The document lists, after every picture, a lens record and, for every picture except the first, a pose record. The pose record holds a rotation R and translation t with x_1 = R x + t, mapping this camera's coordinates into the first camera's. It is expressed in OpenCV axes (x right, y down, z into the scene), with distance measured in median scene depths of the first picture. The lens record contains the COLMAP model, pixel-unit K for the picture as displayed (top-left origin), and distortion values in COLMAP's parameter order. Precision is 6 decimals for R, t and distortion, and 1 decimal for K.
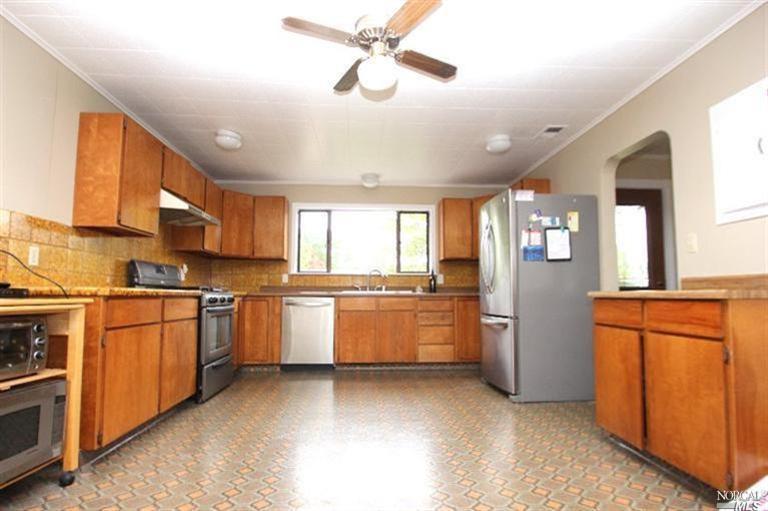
lens RADIAL K [[399.1, 0, 387.6], [0, 399.1, 266.3], [0, 0, 1]] dist [-0.020738, -0.000754]
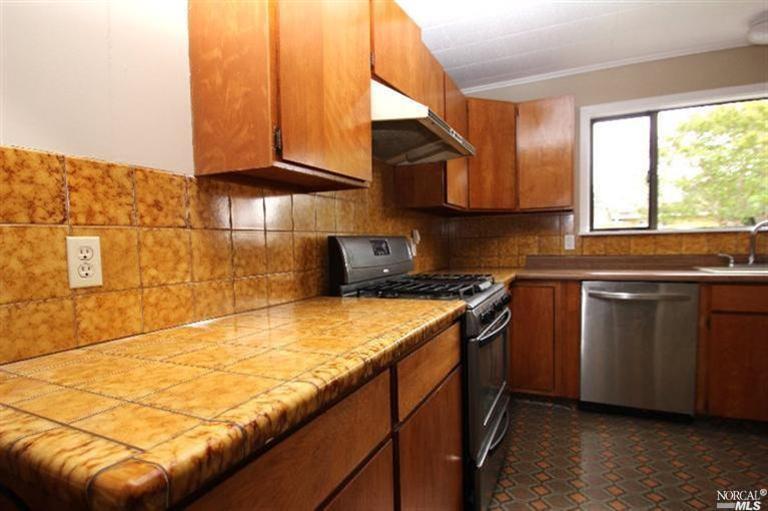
lens RADIAL K [[399.1, 0, 387.6], [0, 399.1, 266.3], [0, 0, 1]] dist [-0.020738, -0.000754]
pose [[0.873956, 0.010071, -0.485902, -0.228918], [0.058207, 0.990420, 0.125220, -0.026166], [0.482508, -0.137720, 0.864997, 0.403268]]
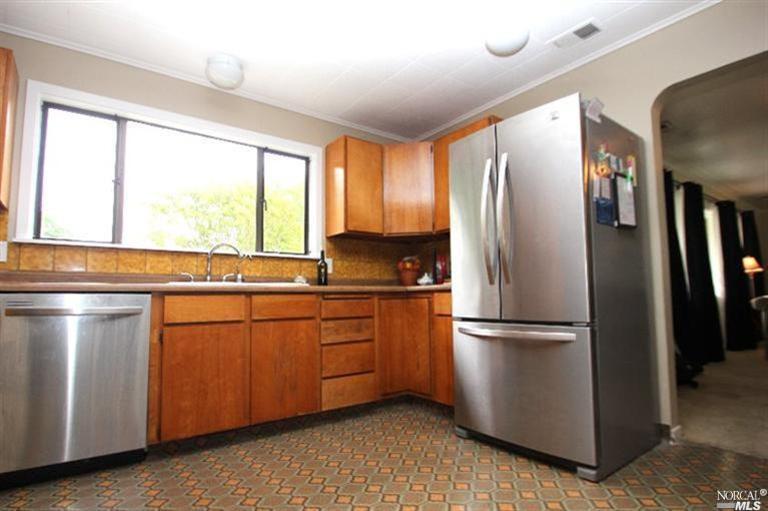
lens RADIAL K [[406.5, 0, 384.0], [0, 406.5, 255.5], [0, 0, 1]] dist [-0.014143, -0.000460]
pose [[0.831513, 0.045075, 0.553673, -0.168380], [-0.032574, 0.998944, -0.032406, 0.038861], [-0.554549, 0.008911, 0.832103, 0.472821]]
